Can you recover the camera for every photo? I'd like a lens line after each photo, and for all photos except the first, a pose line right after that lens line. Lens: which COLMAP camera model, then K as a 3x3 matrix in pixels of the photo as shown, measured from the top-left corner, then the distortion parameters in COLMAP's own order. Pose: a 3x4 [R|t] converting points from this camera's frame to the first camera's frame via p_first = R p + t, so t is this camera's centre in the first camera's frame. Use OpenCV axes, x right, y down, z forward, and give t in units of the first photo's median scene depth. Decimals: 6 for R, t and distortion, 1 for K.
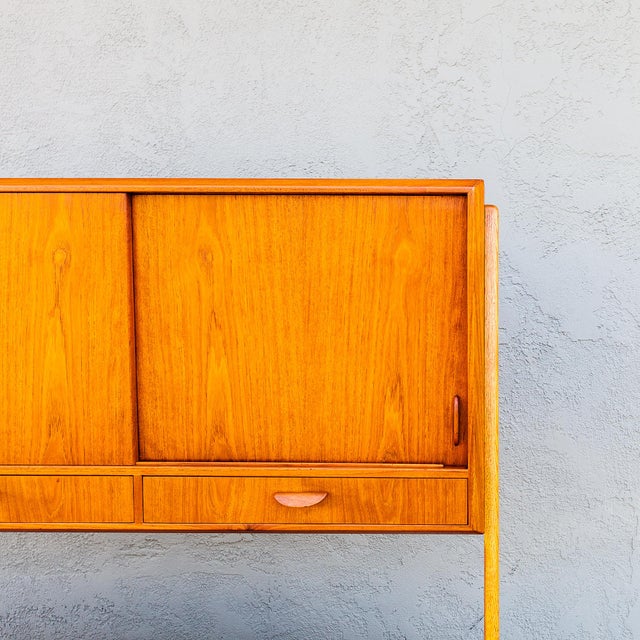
lens RADIAL K [[934.4, 0, 484.2], [0, 934.4, 317.3], [0, 0, 1]] dist [-0.016971, 0.036296]
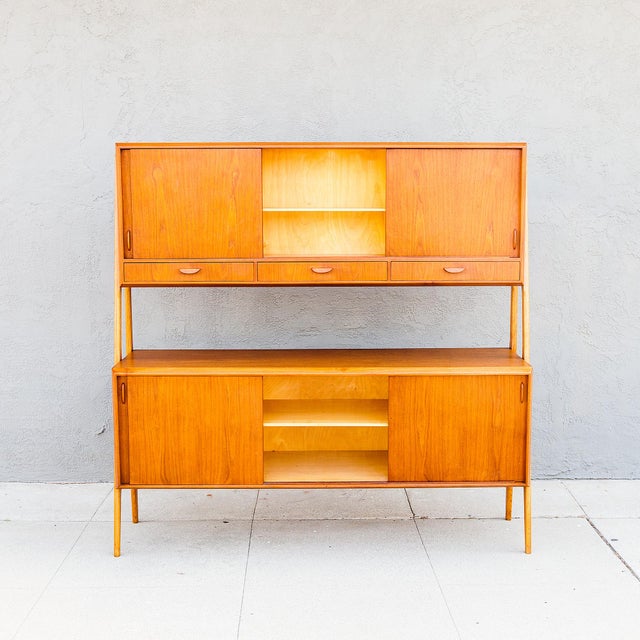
lens RADIAL K [[945.5, 0, 320.0], [0, 945.5, 320.0], [0, 0, 1]] dist [-0.019062, 0.021121]
pose [[0.999820, -0.006895, 0.017655, -0.601689], [0.005986, 0.998679, 0.051034, 0.195165], [-0.017984, -0.050919, 0.998541, -1.542330]]
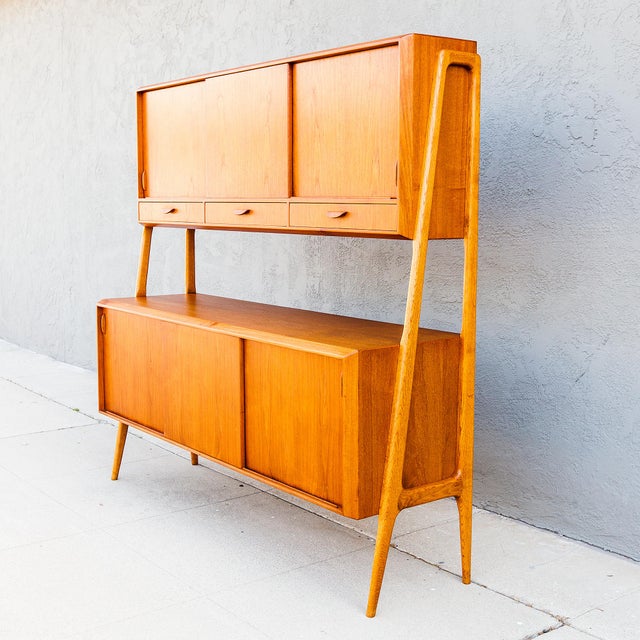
lens RADIAL K [[951.8, 0, 300.8], [0, 951.8, 317.5], [0, 0, 1]] dist [-0.021364, -0.000888]
pose [[0.603126, 0.097289, -0.791690, 1.318431], [-0.062101, 0.995248, 0.074993, 0.260969], [0.795225, 0.003935, 0.606302, -0.242641]]
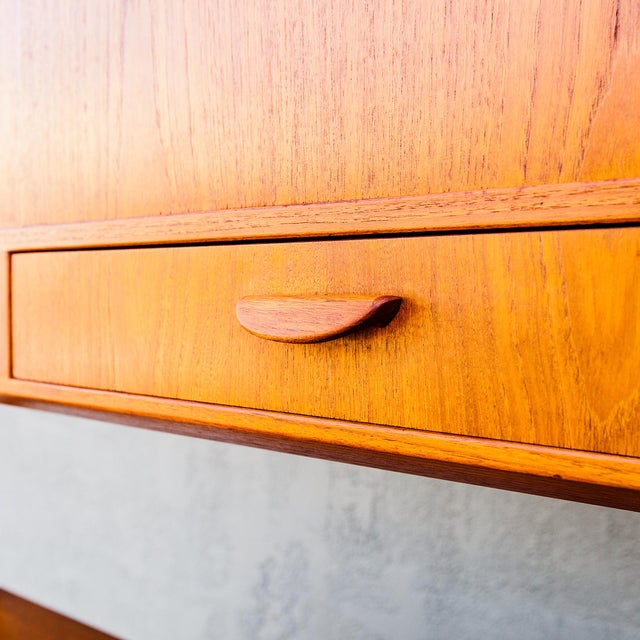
lens RADIAL K [[945.5, 0, 320.0], [0, 945.5, 320.0], [0, 0, 1]] dist [-0.019062, 0.021121]
pose [[0.740320, 0.021449, -0.671912, -0.357602], [-0.044625, 0.998854, -0.017283, 0.196484], [0.670772, 0.042778, 0.740429, 0.792751]]
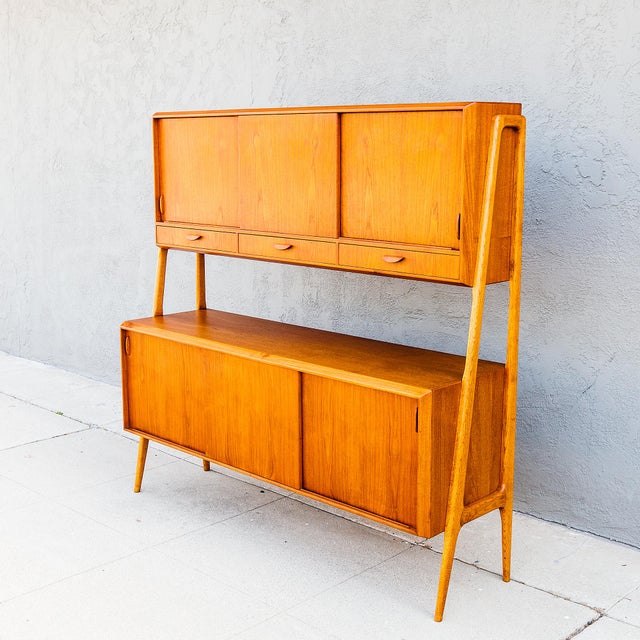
lens RADIAL K [[953.1, 0, 320.0], [0, 953.1, 320.0], [0, 0, 1]] dist [-0.018718, -0.014361]
pose [[0.722242, 0.124109, -0.680415, 1.146357], [-0.052371, 0.990758, 0.125126, 0.070011], [0.689655, -0.054738, 0.722066, -0.658120]]
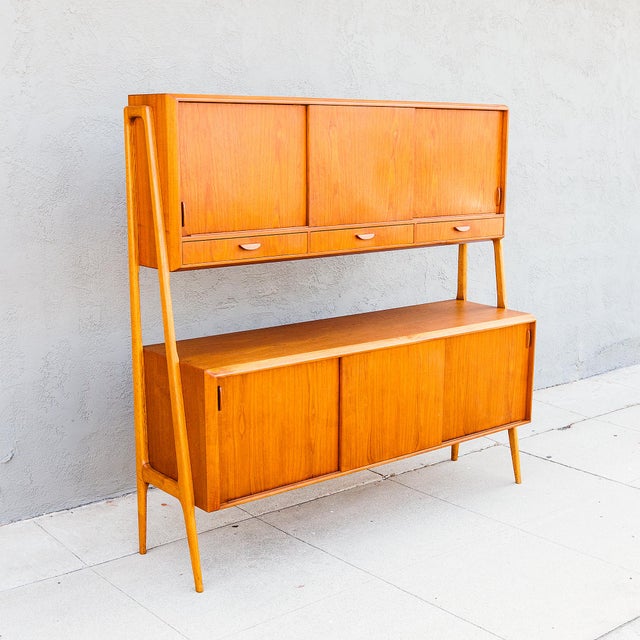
lens RADIAL K [[991.1, 0, 343.6], [0, 991.1, 327.9], [0, 0, 1]] dist [-0.011360, 0.008225]
pose [[0.758593, -0.124679, 0.639525, -2.225626], [0.044264, 0.989115, 0.140329, 0.065200], [-0.650060, -0.078145, 0.755854, -0.883295]]
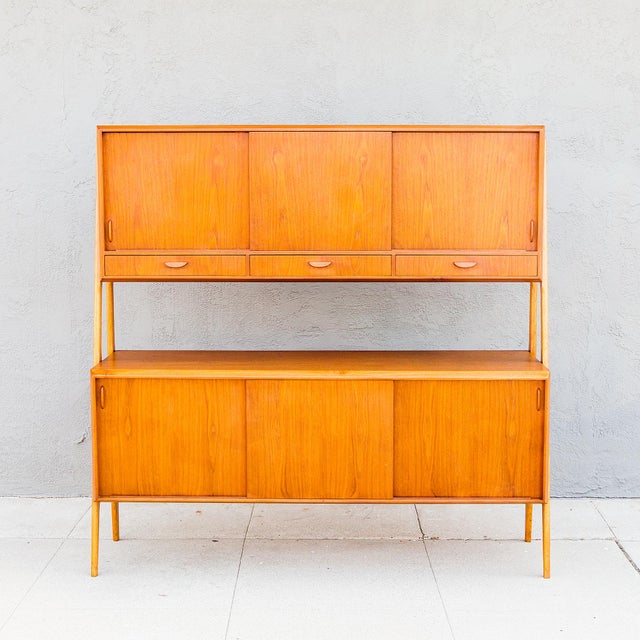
lens RADIAL K [[1086.0, 0, 317.9], [0, 1086.0, 294.8], [0, 0, 1]] dist [-0.016754, -0.001929]
pose [[0.999980, -0.002096, -0.005989, -0.540111], [0.002261, 0.999616, 0.027634, 0.192771], [0.005929, -0.027647, 0.999600, -1.670142]]
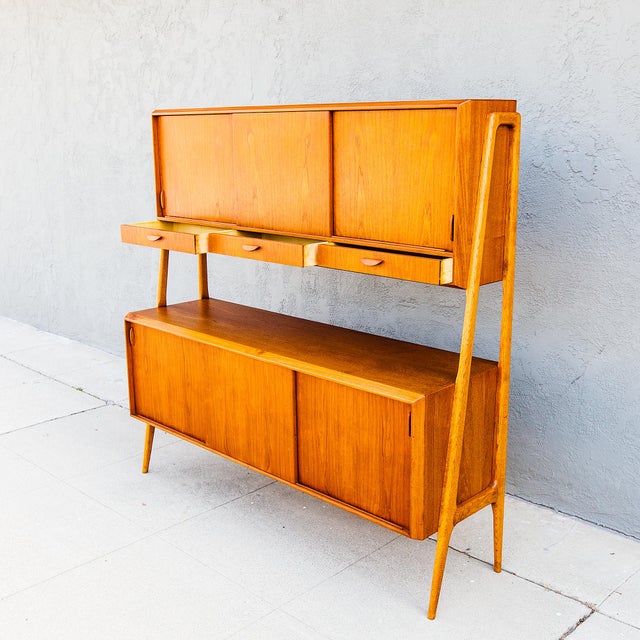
lens RADIAL K [[806.9, 0, 320.0], [0, 806.9, 320.0], [0, 0, 1]] dist [-0.009738, -0.006416]
pose [[0.716821, 0.153867, -0.680068, 0.935962], [-0.044216, 0.983415, 0.175895, 0.016626], [0.695854, -0.096015, 0.711737, -0.393590]]
